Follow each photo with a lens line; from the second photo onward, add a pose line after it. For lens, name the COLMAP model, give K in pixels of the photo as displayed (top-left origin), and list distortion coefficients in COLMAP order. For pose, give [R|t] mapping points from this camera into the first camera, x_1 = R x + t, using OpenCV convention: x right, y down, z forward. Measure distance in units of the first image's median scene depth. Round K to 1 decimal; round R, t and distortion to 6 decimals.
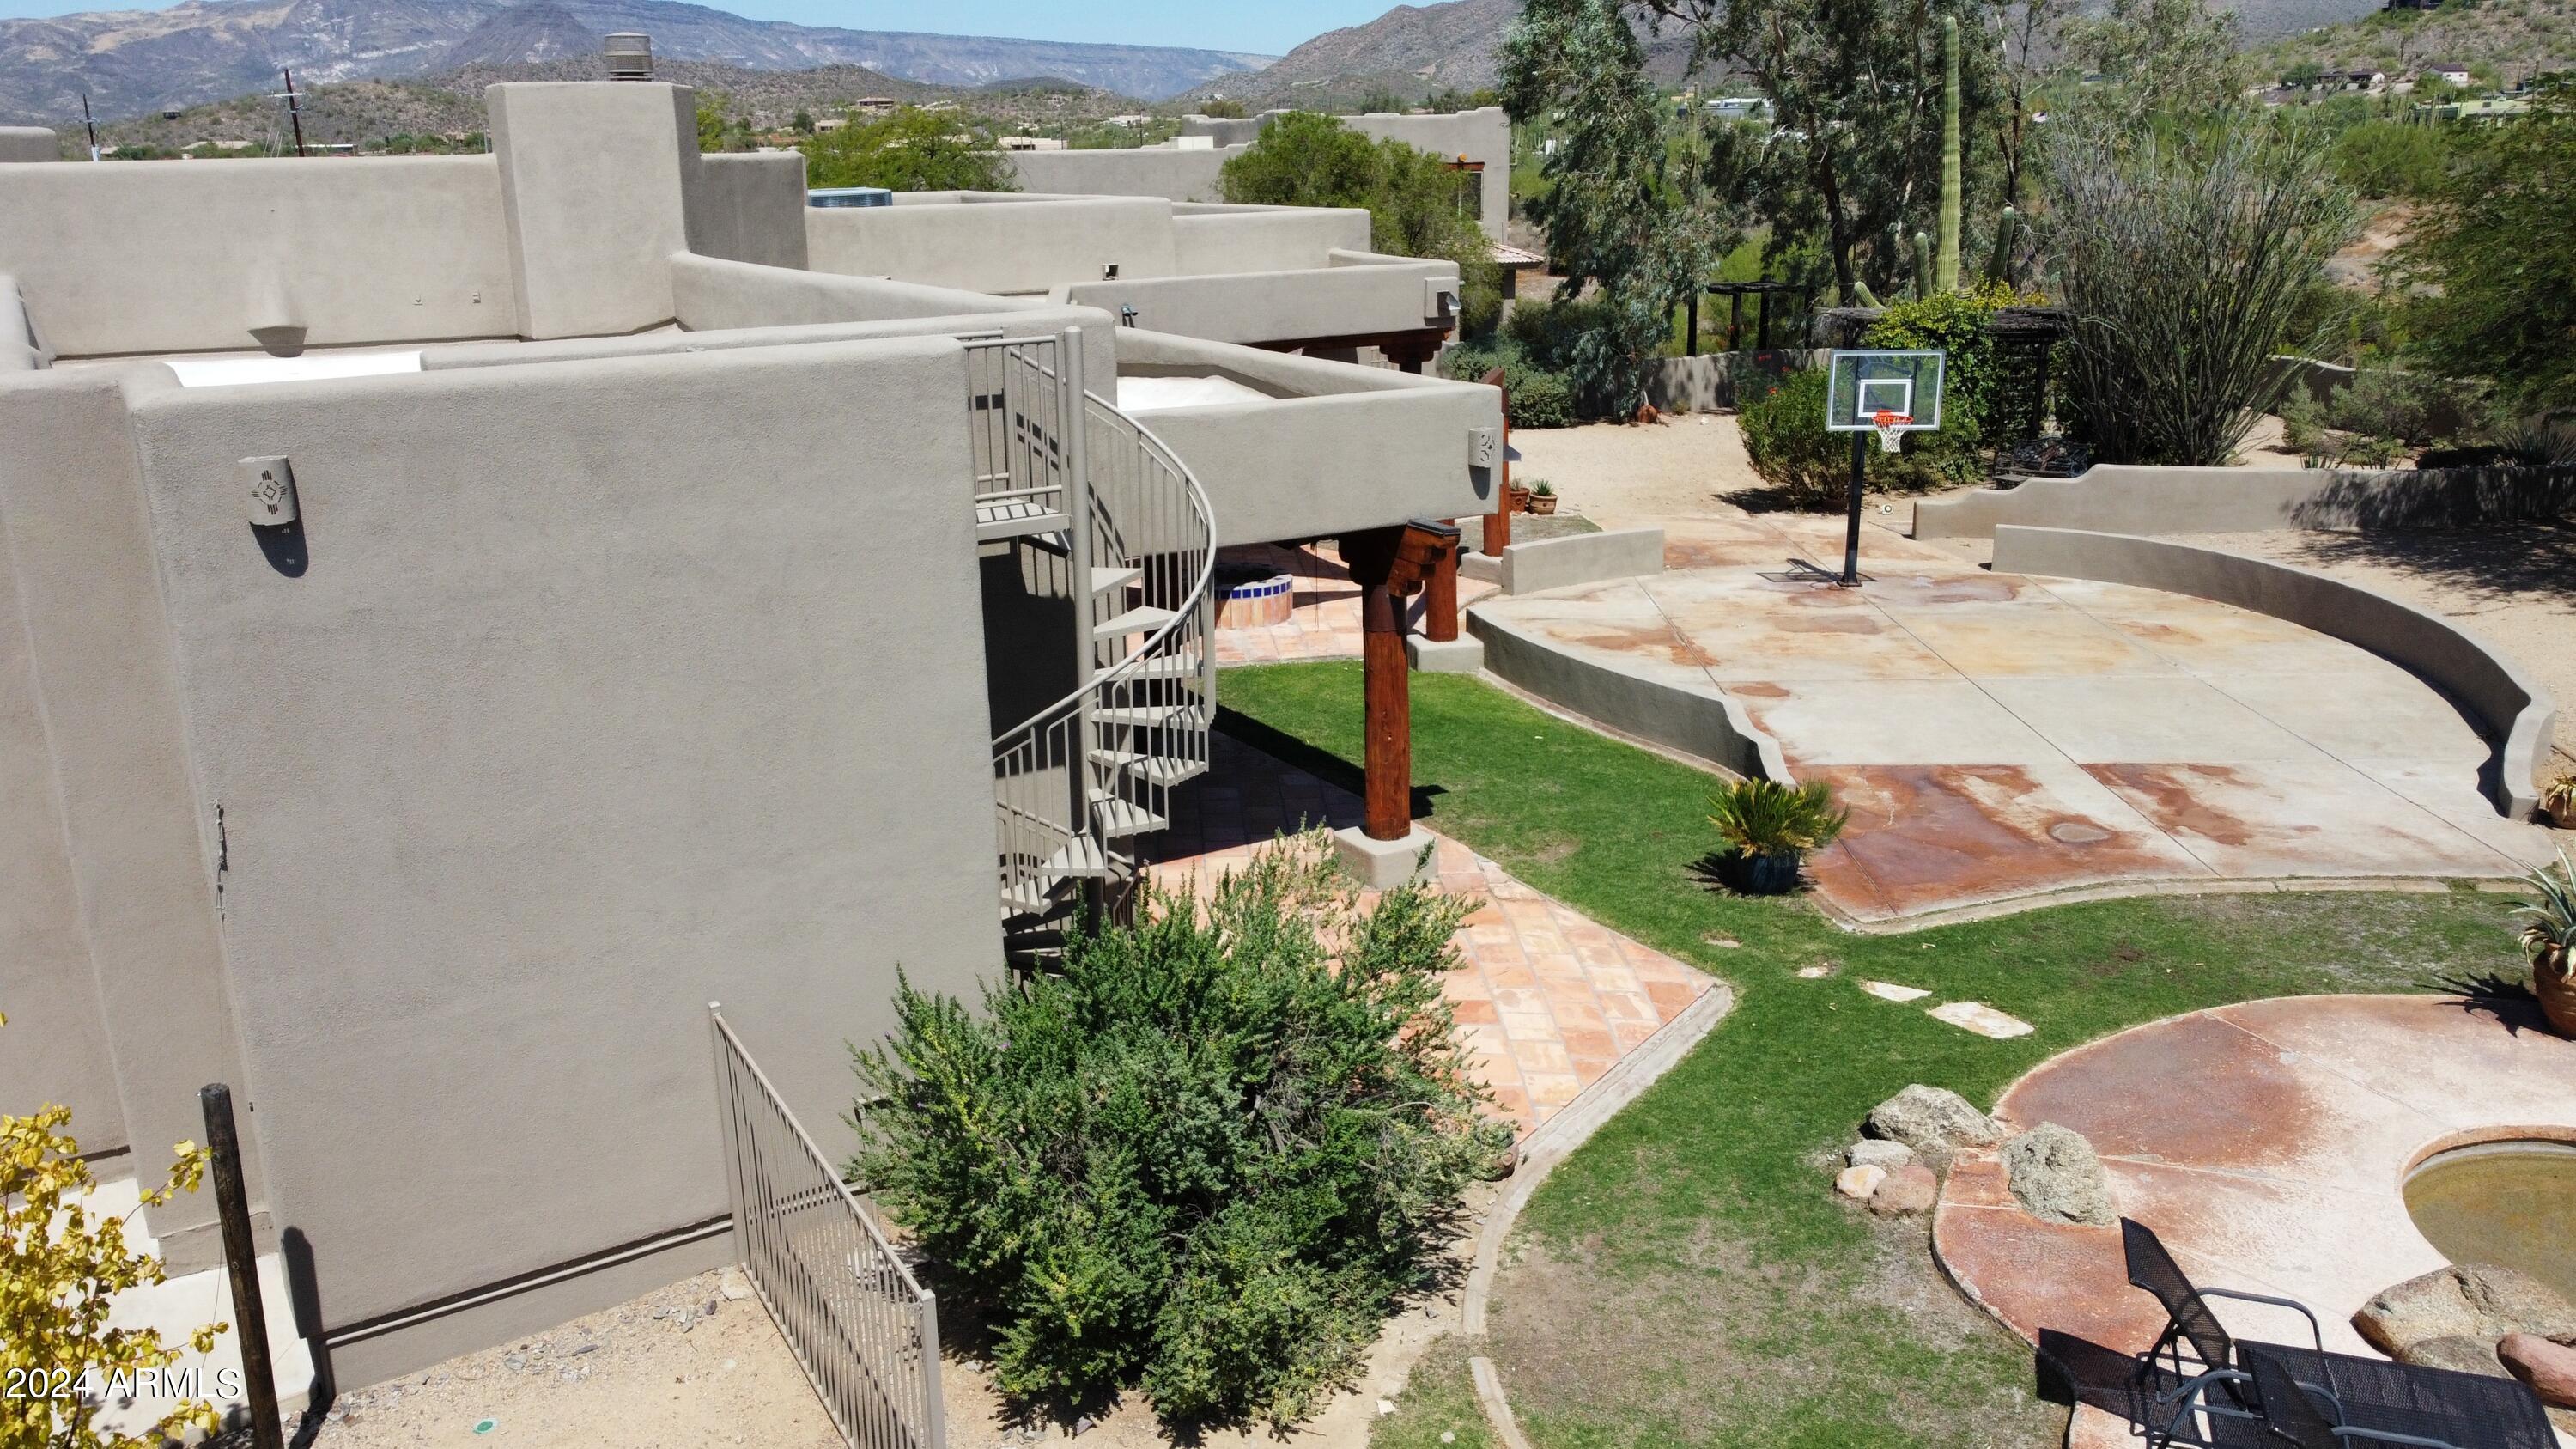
lens RADIAL K [[1962.0, 0, 1277.7], [0, 1962.0, 720.1], [0, 0, 1]] dist [-0.008238, -0.001154]
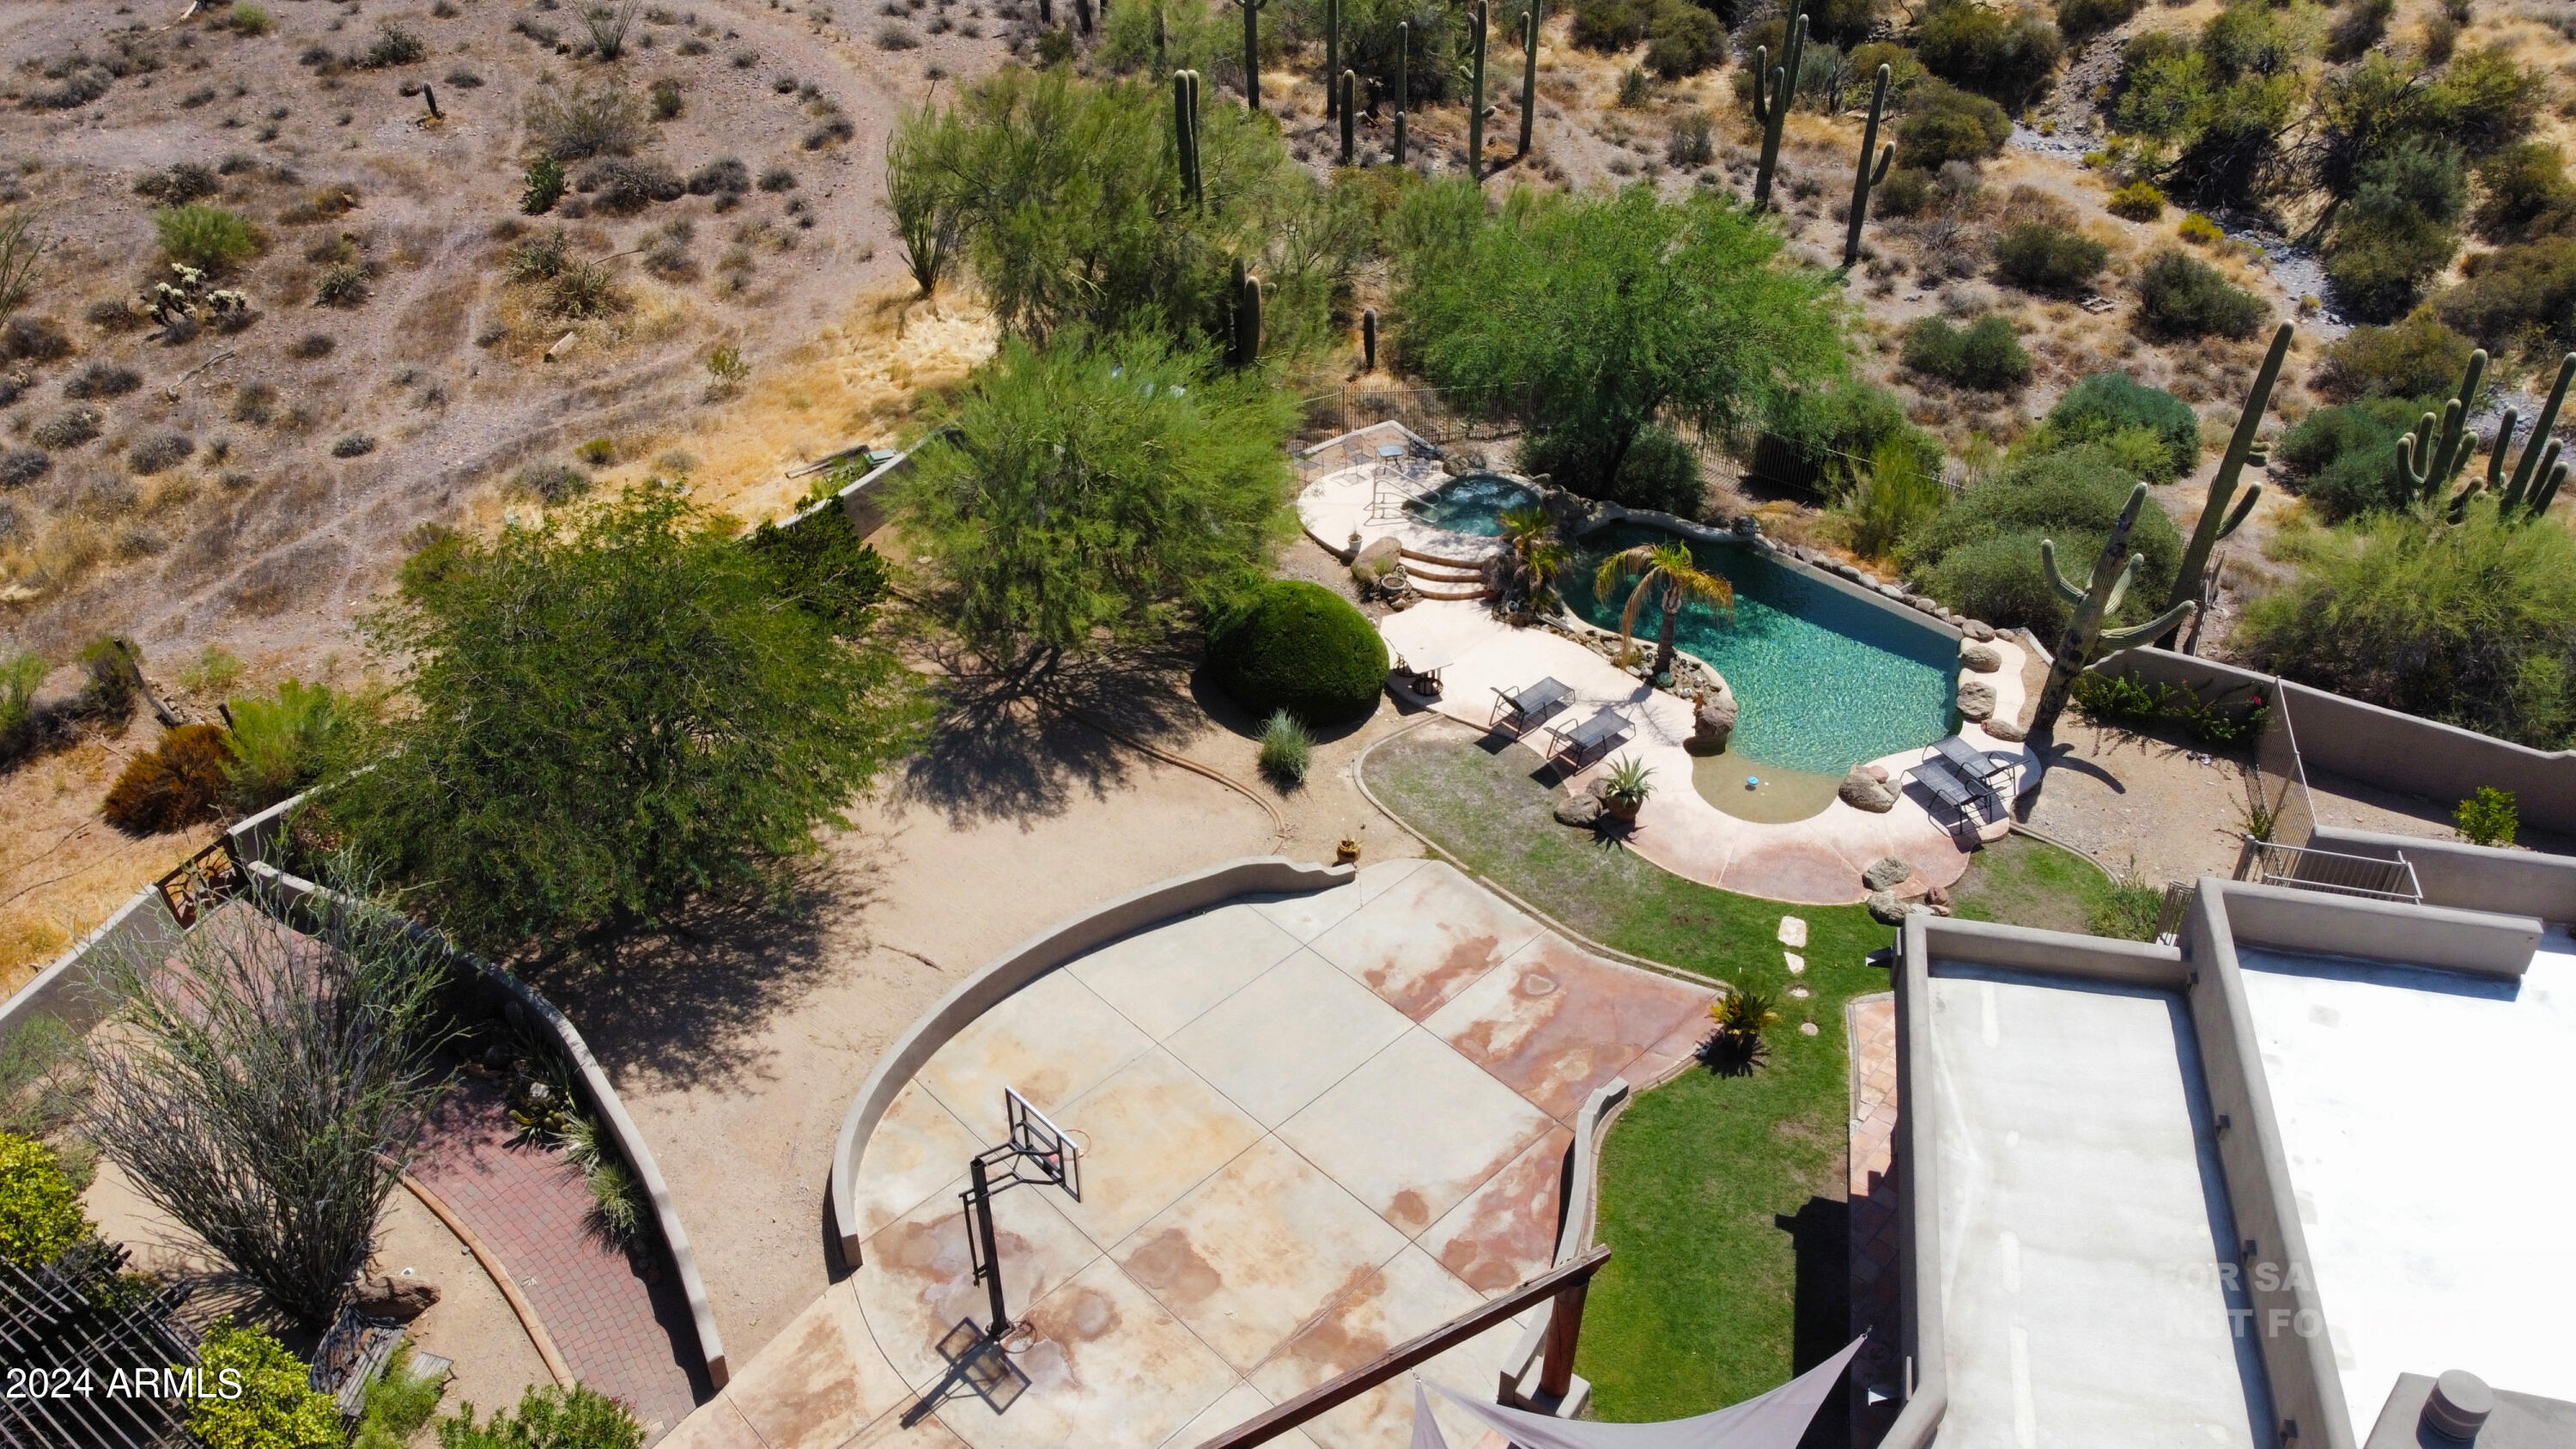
lens RADIAL K [[1962.0, 0, 1277.7], [0, 1962.0, 720.1], [0, 0, 1]] dist [-0.008238, -0.001154]
pose [[-0.700109, -0.395591, 0.594437, -0.435822], [0.222263, 0.670407, 0.707922, -1.534066], [-0.678562, 0.627744, -0.381433, 1.790727]]
